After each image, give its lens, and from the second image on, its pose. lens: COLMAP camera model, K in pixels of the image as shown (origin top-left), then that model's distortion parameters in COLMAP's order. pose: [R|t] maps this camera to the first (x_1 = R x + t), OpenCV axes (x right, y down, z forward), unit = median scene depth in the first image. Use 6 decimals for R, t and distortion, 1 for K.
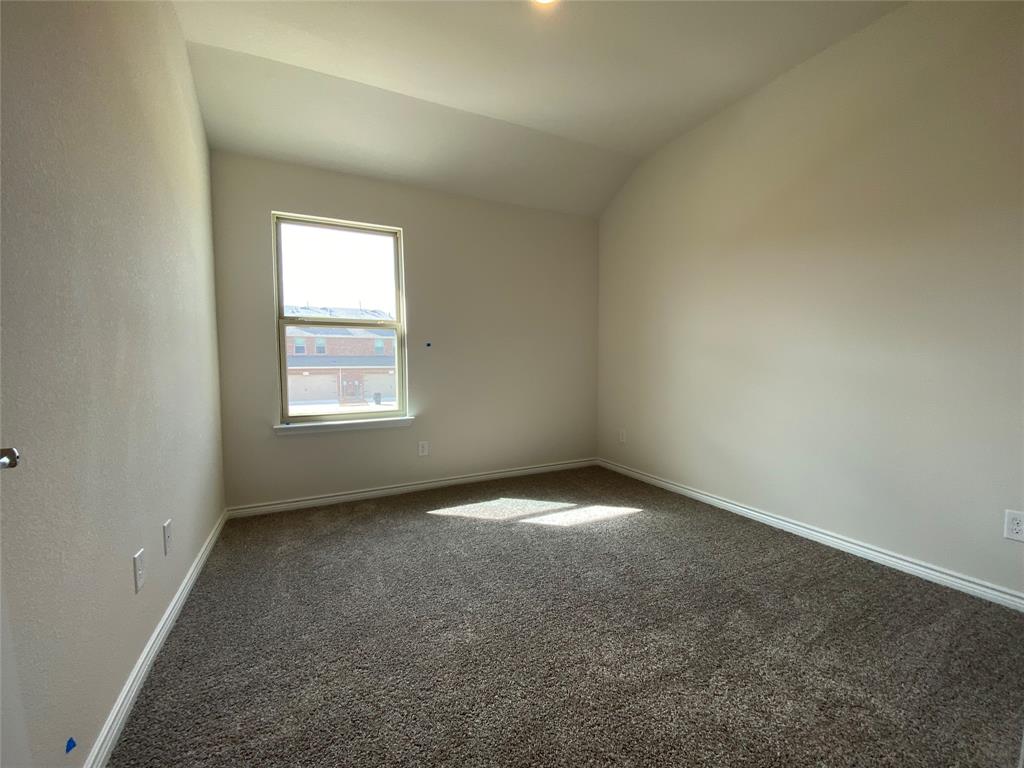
lens RADIAL K [[408.6, 0, 522.4], [0, 408.6, 387.3], [0, 0, 1]] dist [0.029394, -0.021966]
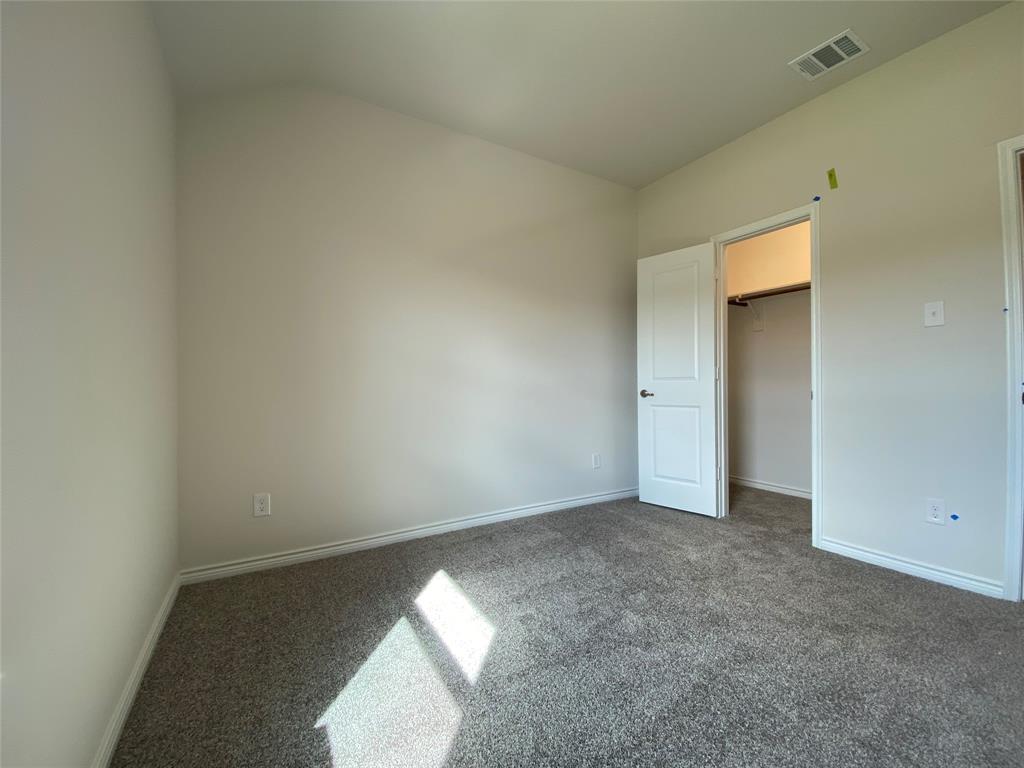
lens RADIAL K [[418.7, 0, 512.0], [0, 418.7, 384.0], [0, 0, 1]] dist [0.033142, -0.021968]
pose [[-0.066490, 0.006229, 0.997768, -0.480740], [0.063143, 0.998002, -0.002023, -0.034212], [-0.995787, 0.062868, -0.066750, 0.869771]]
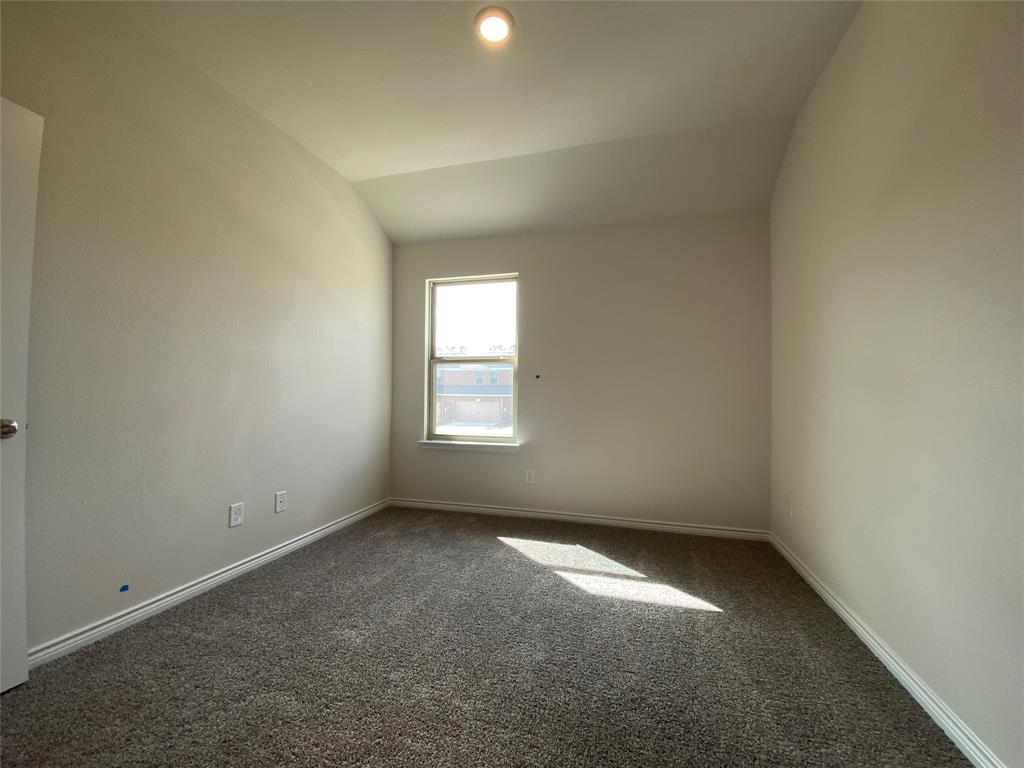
lens RADIAL K [[418.7, 0, 512.0], [0, 418.7, 384.0], [0, 0, 1]] dist [0.033142, -0.021968]
pose [[0.735899, 0.002345, -0.677088, 0.496709], [-0.051097, 0.997335, -0.052081, -0.029649], [0.675161, 0.072923, 0.734057, 0.198973]]
